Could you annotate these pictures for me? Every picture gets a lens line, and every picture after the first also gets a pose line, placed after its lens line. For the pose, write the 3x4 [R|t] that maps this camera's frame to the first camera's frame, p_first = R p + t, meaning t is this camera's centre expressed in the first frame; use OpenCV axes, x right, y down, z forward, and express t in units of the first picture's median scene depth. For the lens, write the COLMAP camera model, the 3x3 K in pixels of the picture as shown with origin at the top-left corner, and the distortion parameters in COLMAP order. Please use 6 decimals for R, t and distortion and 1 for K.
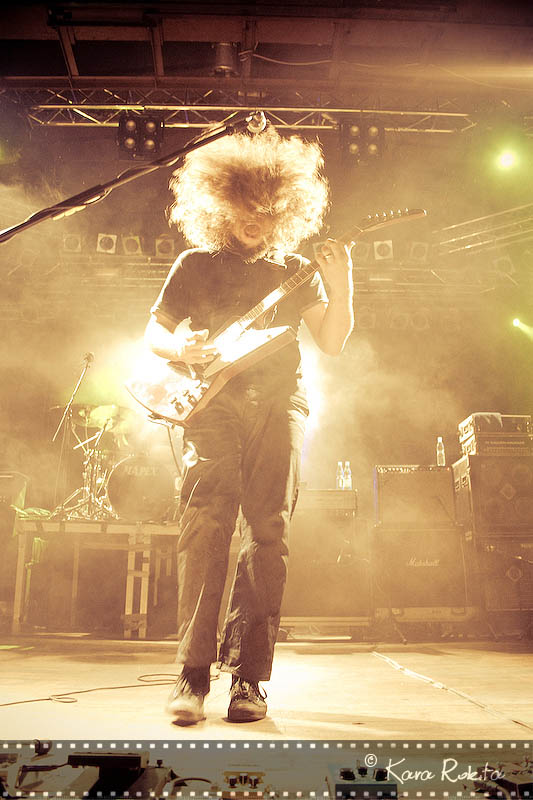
lens RADIAL K [[679.9, 0, 266.5], [0, 679.9, 400.0], [0, 0, 1]] dist [-0.118387, 0.094522]
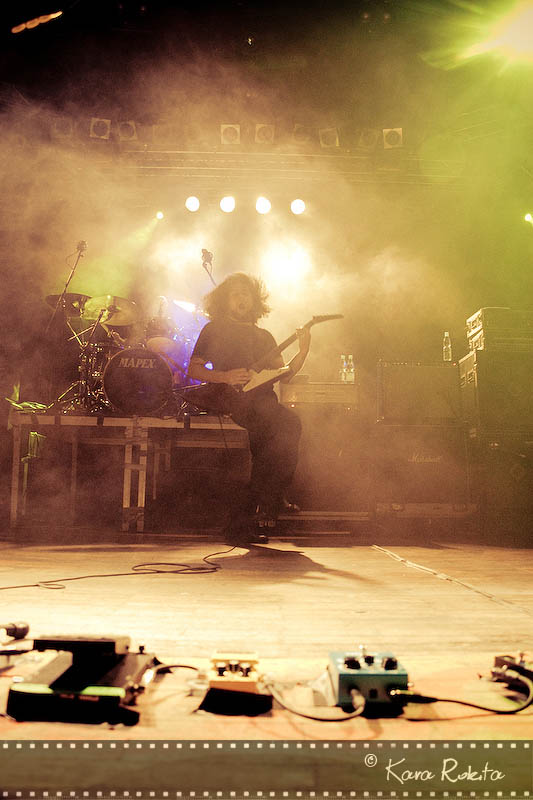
lens RADIAL K [[680.5, 0, 266.5], [0, 680.5, 400.0], [0, 0, 1]] dist [-0.094939, 0.005601]
pose [[0.999961, 0.008749, -0.001450, 0.001295], [-0.008454, 0.989819, 0.142081, 0.017655], [0.002678, -0.142063, 0.989854, 0.031171]]
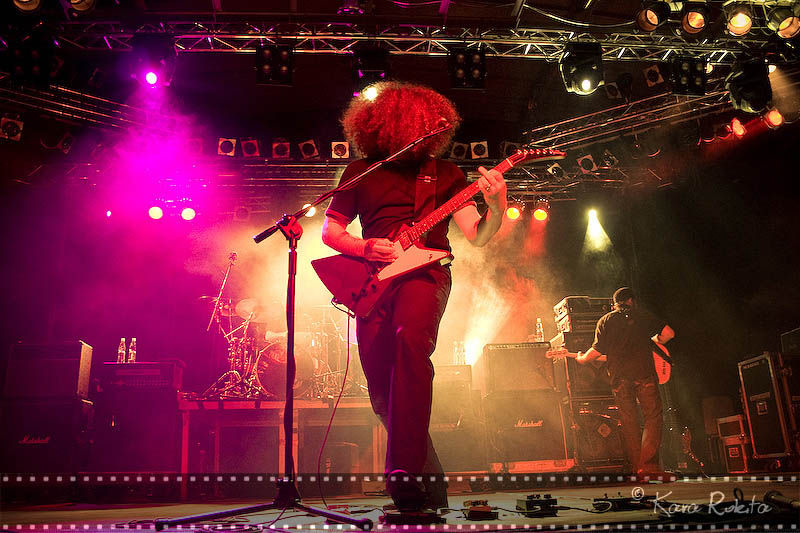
lens RADIAL K [[680.5, 0, 400.0], [0, 680.5, 266.5], [0, 0, 1]] dist [-0.094939, 0.005601]
pose [[0.997256, -0.022121, 0.070646, -0.069692], [0.023785, 0.999457, -0.022793, -0.013970], [-0.070103, 0.024410, 0.997241, -0.173602]]
